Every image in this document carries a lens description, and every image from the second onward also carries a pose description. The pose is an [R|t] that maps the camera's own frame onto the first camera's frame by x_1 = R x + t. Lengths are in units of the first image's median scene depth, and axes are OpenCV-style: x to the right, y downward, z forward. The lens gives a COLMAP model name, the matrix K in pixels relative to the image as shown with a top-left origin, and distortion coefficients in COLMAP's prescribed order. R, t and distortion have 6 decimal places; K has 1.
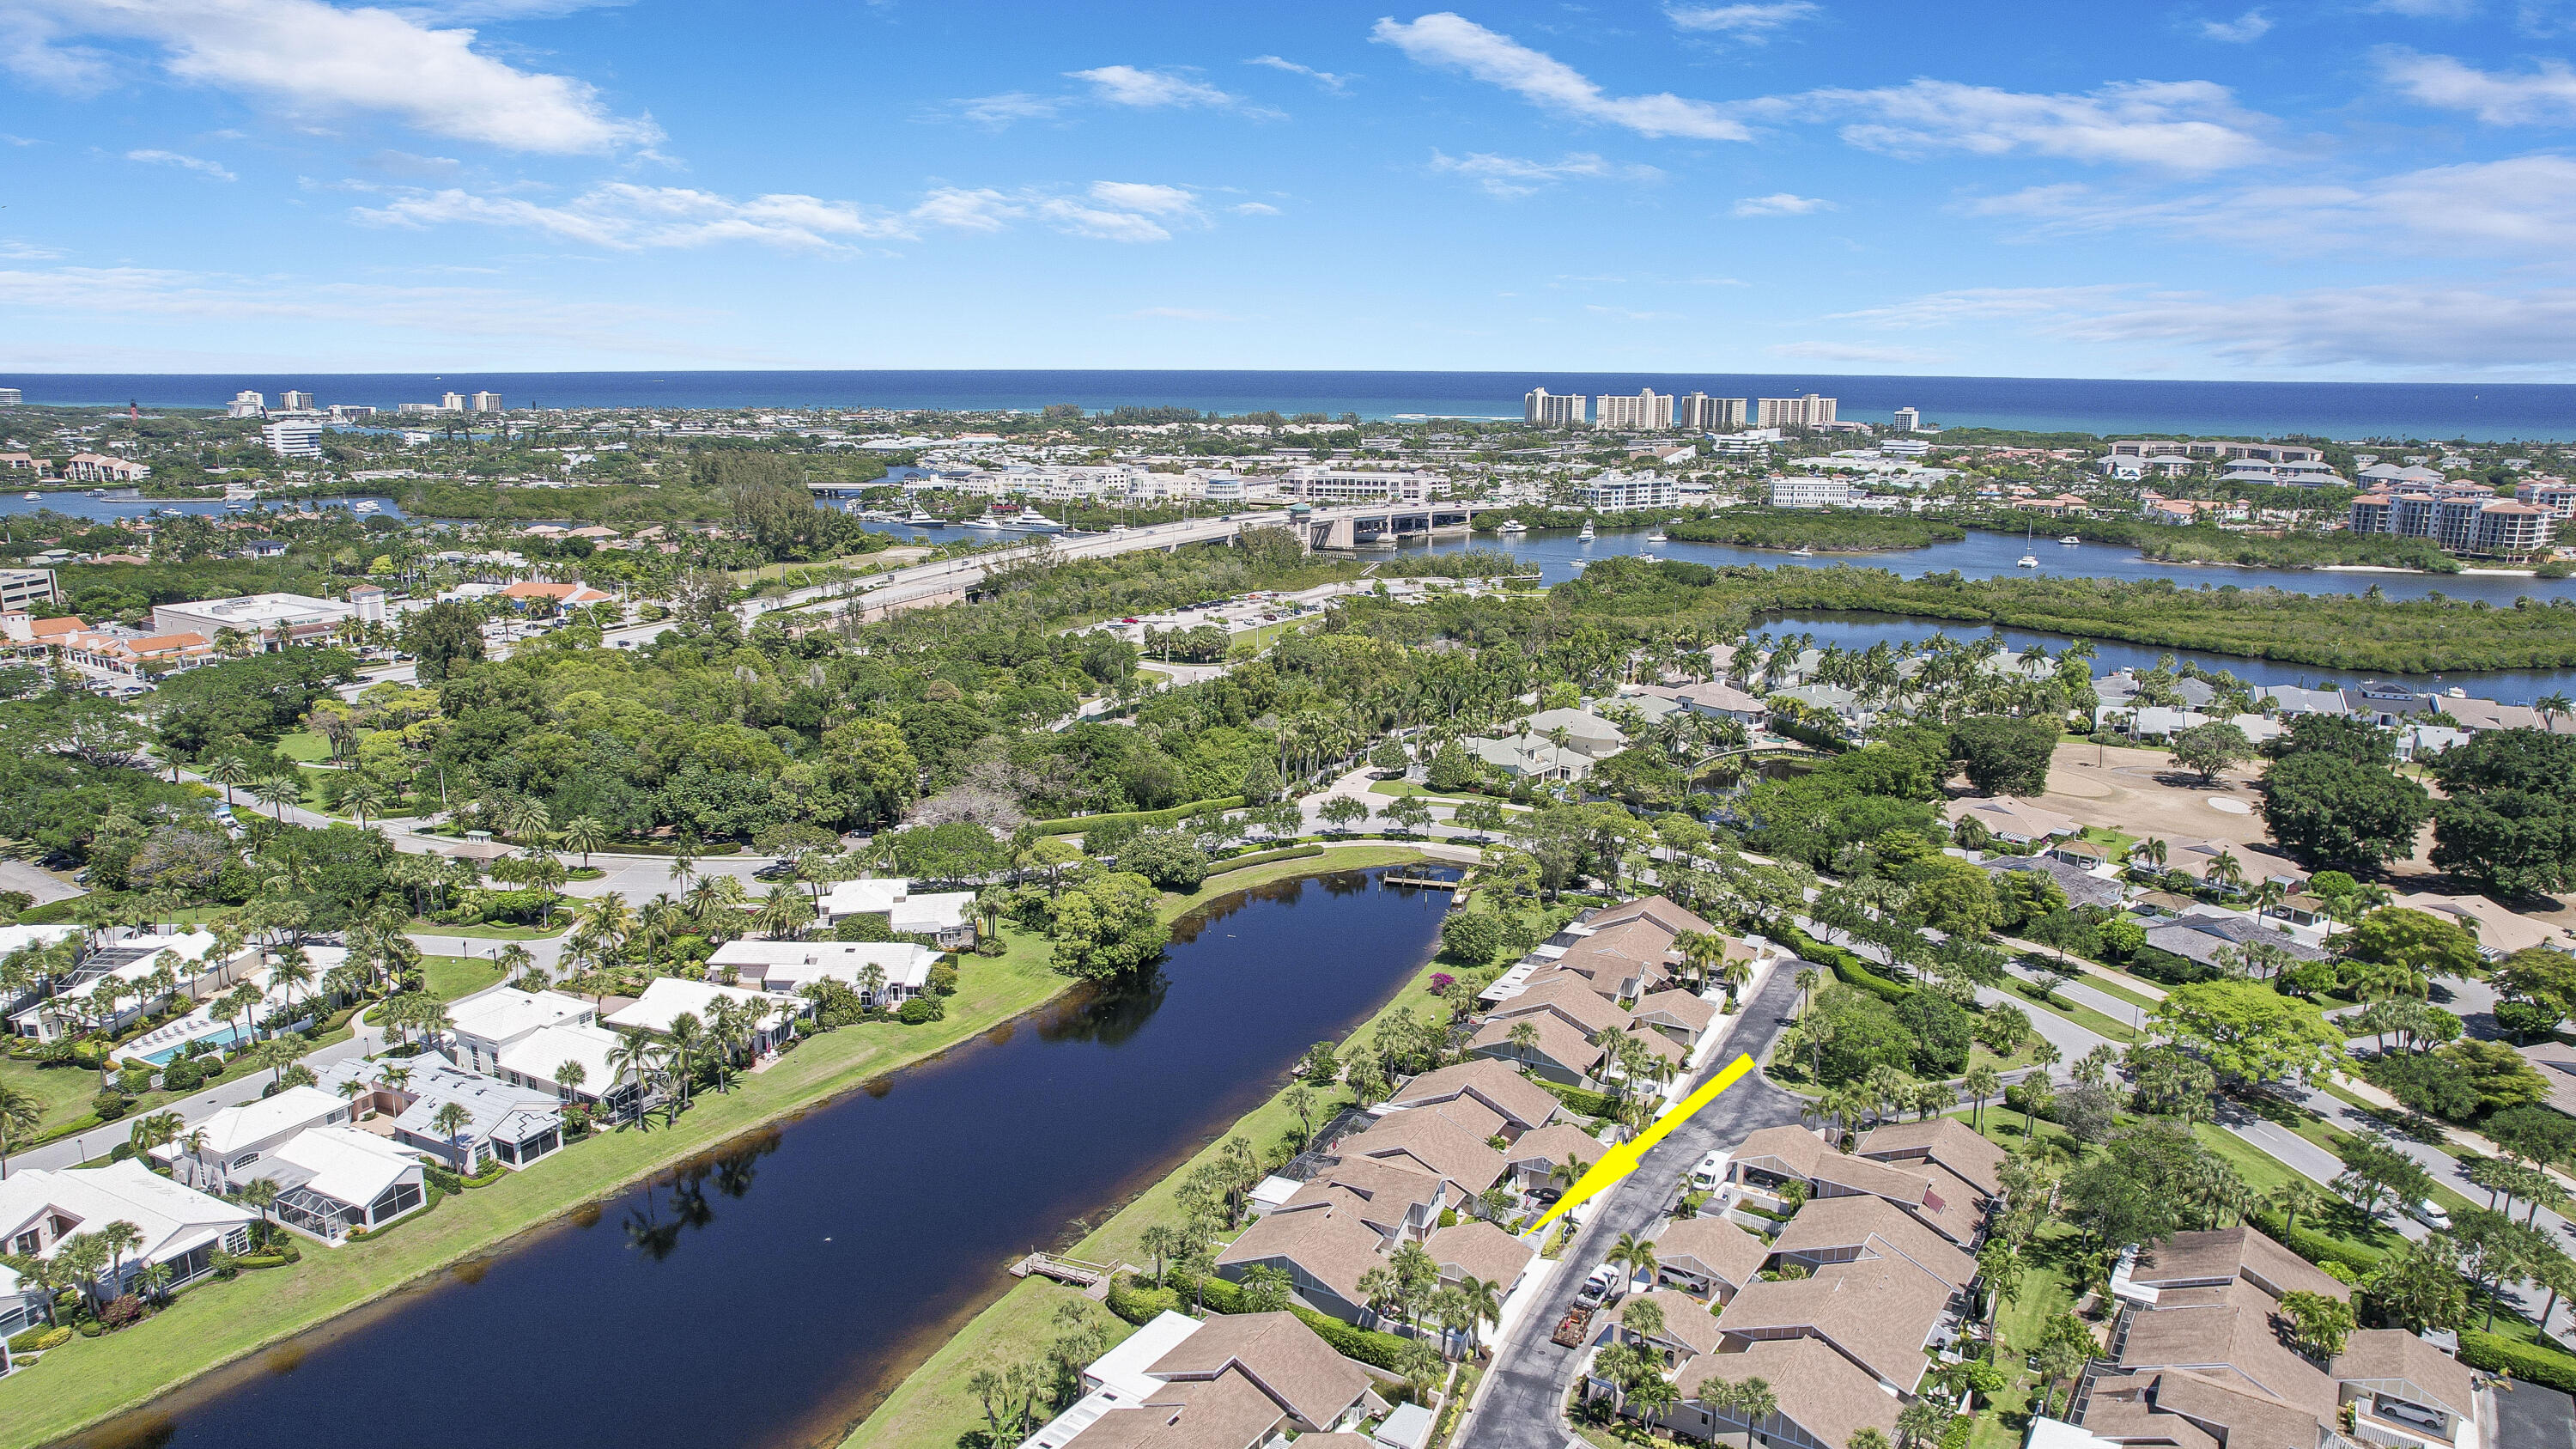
lens RADIAL K [[1664.9, 0, 1289.1], [0, 1664.9, 716.4], [0, 0, 1]] dist [-0.071859, 0.066571]
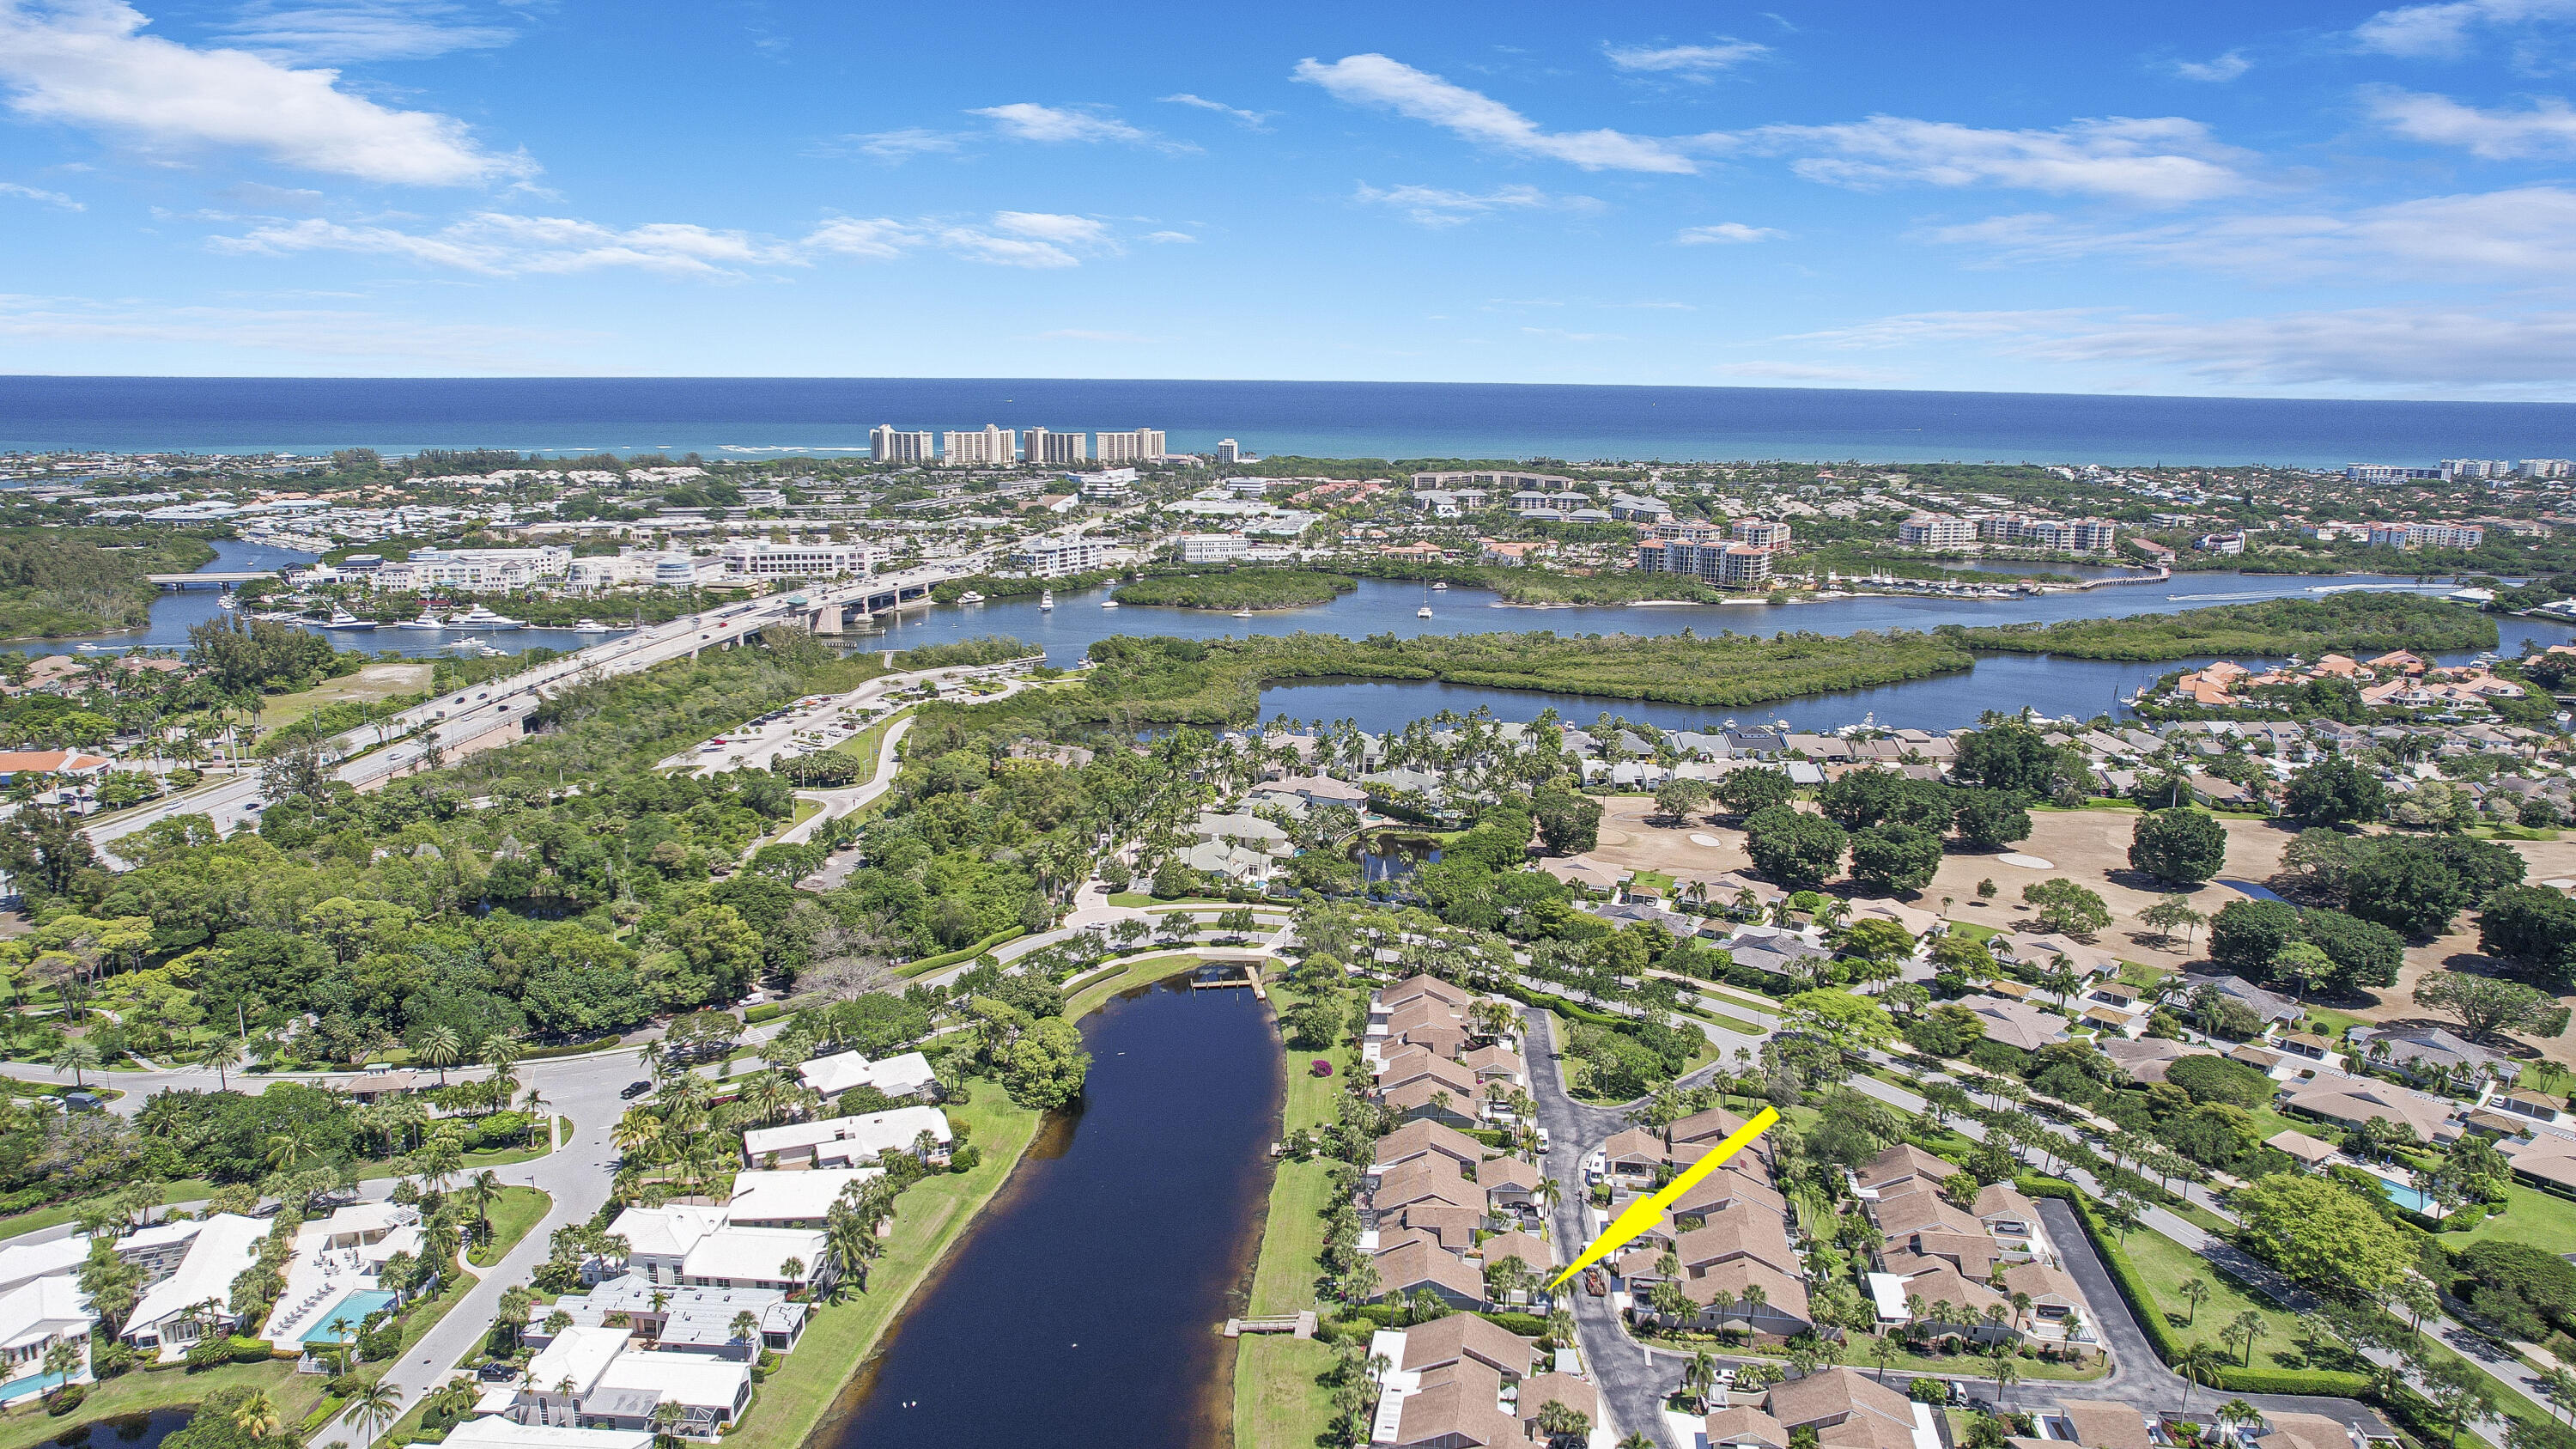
lens RADIAL K [[1664.9, 0, 1289.1], [0, 1664.9, 716.4], [0, 0, 1]] dist [-0.071859, 0.066571]
pose [[0.910356, -0.080038, 0.406013, -0.381534], [0.080548, 0.996624, 0.015863, -0.122901], [-0.405912, 0.018263, 0.913730, -0.188485]]
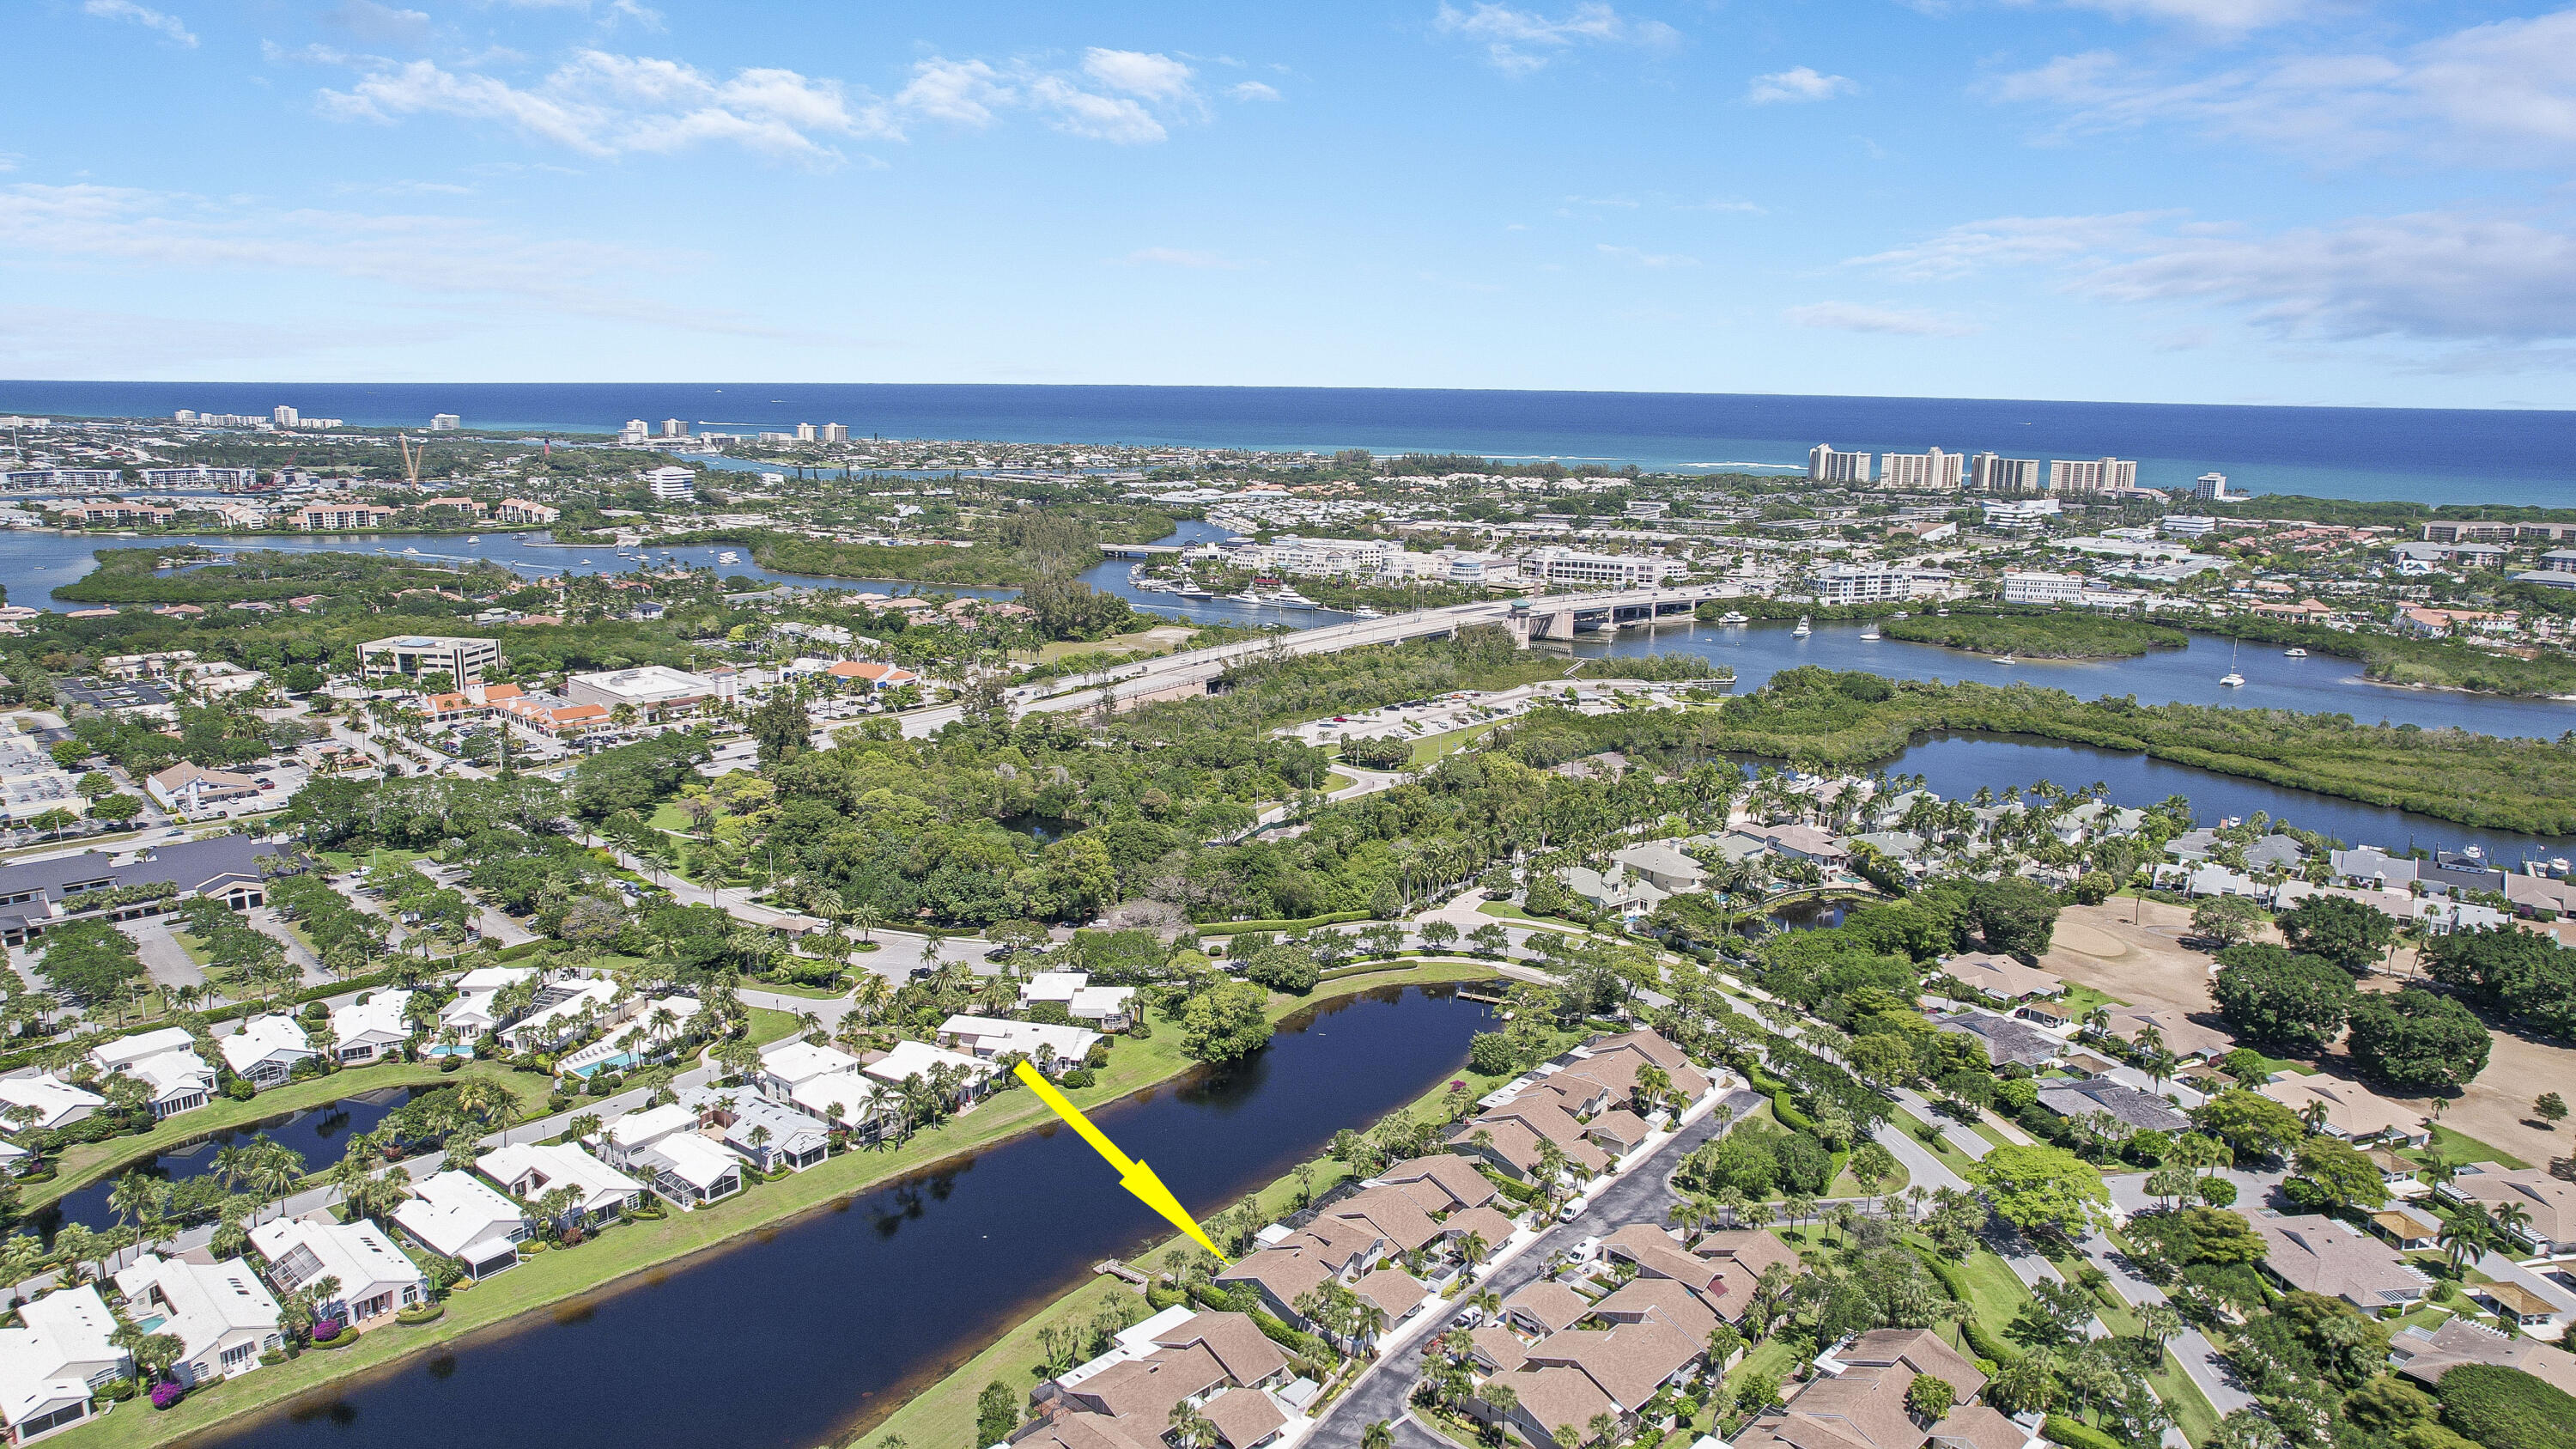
lens RADIAL K [[1664.9, 0, 1289.1], [0, 1664.9, 716.4], [0, 0, 1]] dist [-0.071859, 0.066571]
pose [[0.982698, 0.044186, -0.179870, 0.154831], [-0.045897, 0.998932, -0.005359, -0.104569], [0.179441, 0.013522, 0.983676, -0.284954]]
